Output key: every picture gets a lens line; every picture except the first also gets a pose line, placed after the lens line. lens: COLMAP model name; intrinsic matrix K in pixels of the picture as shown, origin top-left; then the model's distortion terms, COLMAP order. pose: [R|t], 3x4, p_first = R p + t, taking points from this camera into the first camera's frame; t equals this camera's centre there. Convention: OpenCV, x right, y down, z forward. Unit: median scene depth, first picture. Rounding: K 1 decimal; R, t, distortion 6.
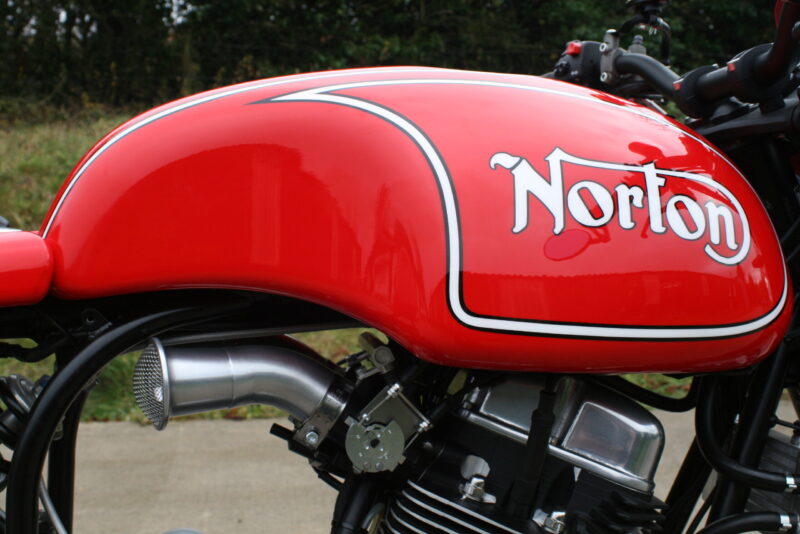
lens RADIAL K [[1024.2, 0, 400.0], [0, 1024.2, 267.0], [0, 0, 1]] dist [-0.164788, 0.087356]
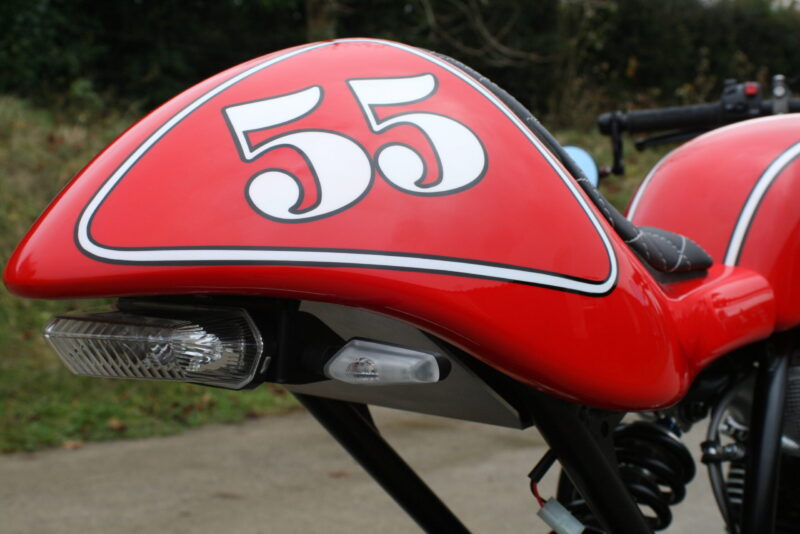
lens RADIAL K [[1168.4, 0, 400.0], [0, 1168.4, 267.0], [0, 0, 1]] dist [-0.100945, -0.000986]
pose [[0.789720, -0.012499, 0.613340, -1.233574], [0.013134, 0.999908, 0.003465, -0.039135], [-0.613327, 0.005319, 0.789812, 0.310651]]
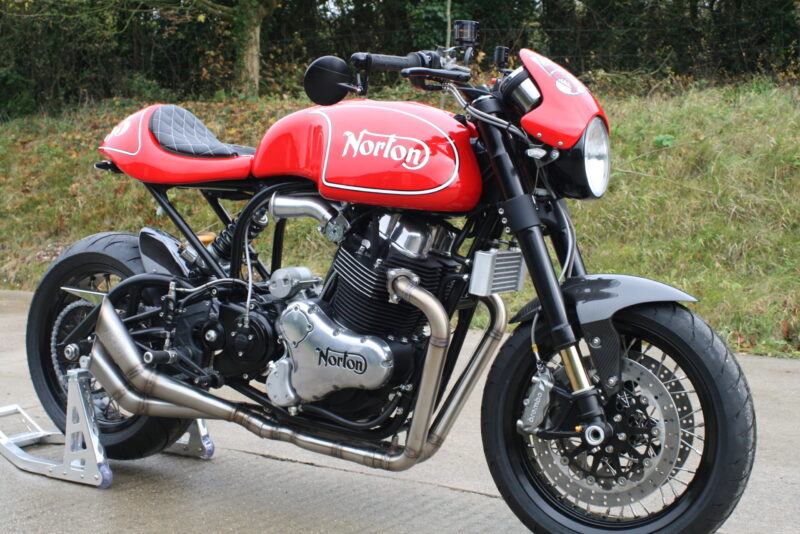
lens RADIAL K [[1149.4, 0, 400.0], [0, 1149.4, 267.0], [0, 0, 1]] dist [-0.116980, -0.018157]
pose [[0.782997, 0.073621, -0.617653, 2.099002], [-0.063399, 0.997246, 0.038495, 0.134038], [0.618786, 0.009017, 0.785508, -1.408357]]
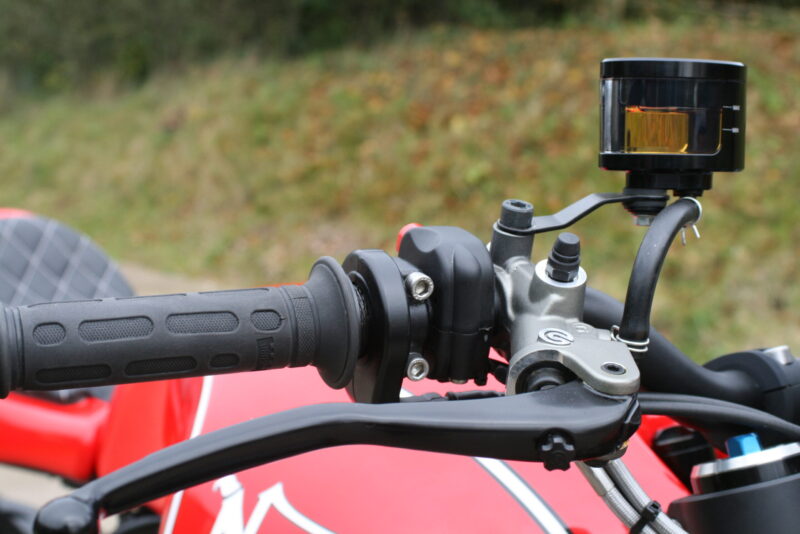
lens RADIAL K [[1275.2, 0, 400.0], [0, 1275.2, 267.0], [0, 0, 1]] dist [-0.019084, -0.034204]
pose [[0.537974, 0.136315, -0.831867, 0.852593], [-0.068035, 0.990640, 0.118334, -0.348275], [0.840211, -0.007065, 0.542213, 0.517174]]
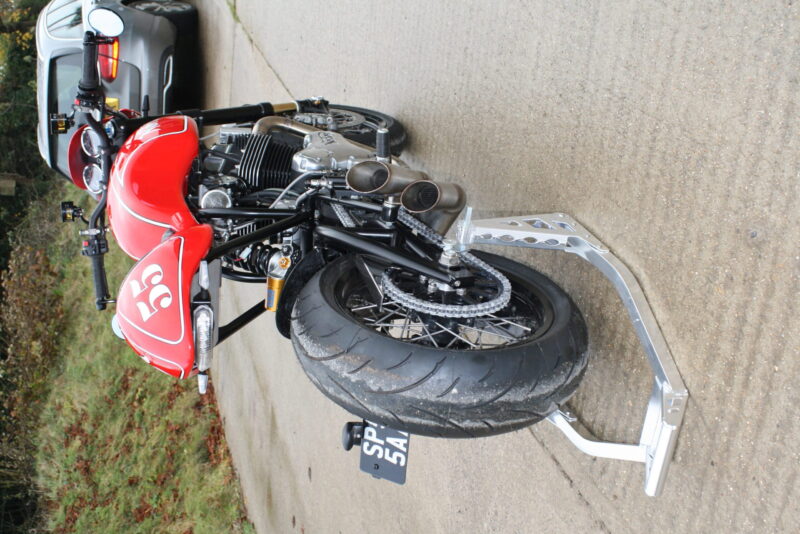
lens RADIAL K [[1024.2, 0, 400.0], [0, 1024.2, 267.0], [0, 0, 1]] dist [-0.164788, 0.087356]
pose [[-0.252340, -0.529059, 0.810198, -2.910225], [0.963011, -0.055523, 0.263678, -0.171932], [-0.094517, 0.846767, 0.523501, -0.506240]]
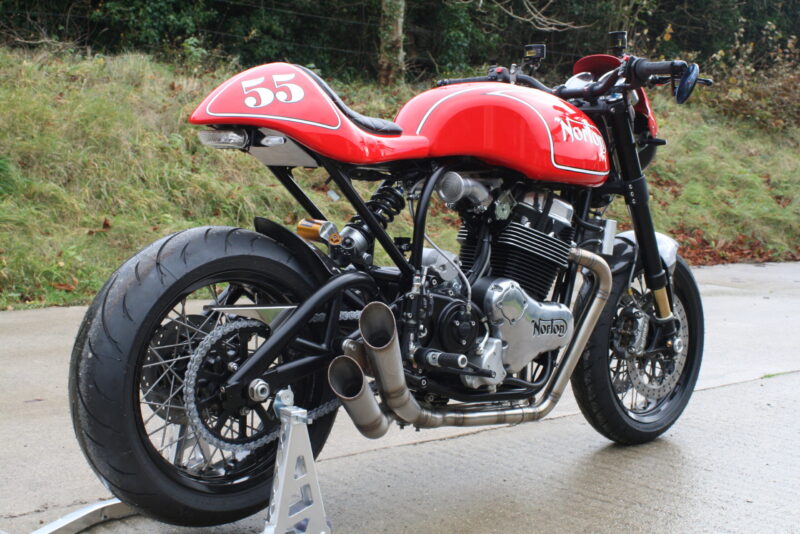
lens RADIAL K [[1149.4, 0, 400.0], [0, 1149.4, 267.0], [0, 0, 1]] dist [-0.116980, -0.018157]
pose [[0.839346, -0.013678, 0.543426, -2.090957], [-0.013482, 0.998852, 0.045966, 0.186603], [-0.543431, -0.045908, 0.838198, -1.655237]]
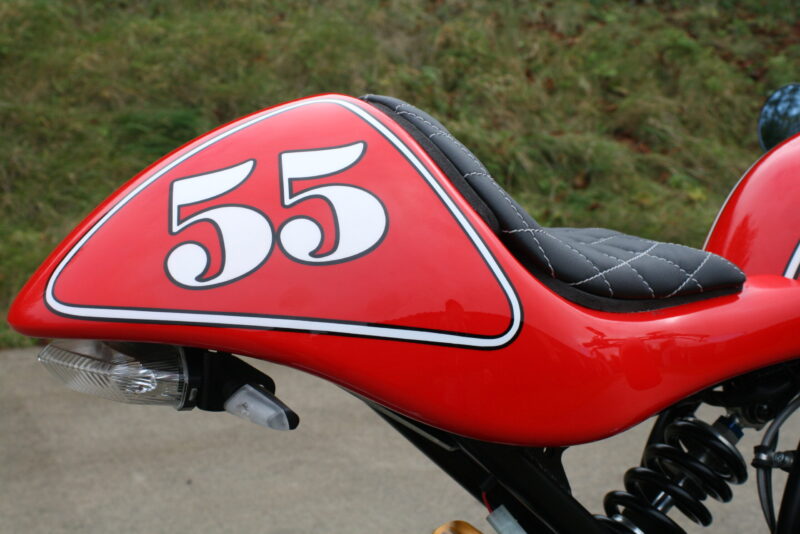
lens RADIAL K [[1235.2, 0, 400.0], [0, 1235.2, 267.0], [0, 0, 1]] dist [-0.103806, 0.093948]
pose [[0.952692, -0.037501, 0.301615, -1.010581], [-0.001115, 0.991921, 0.126851, -0.180939], [-0.303935, -0.121186, 0.944954, 0.026911]]
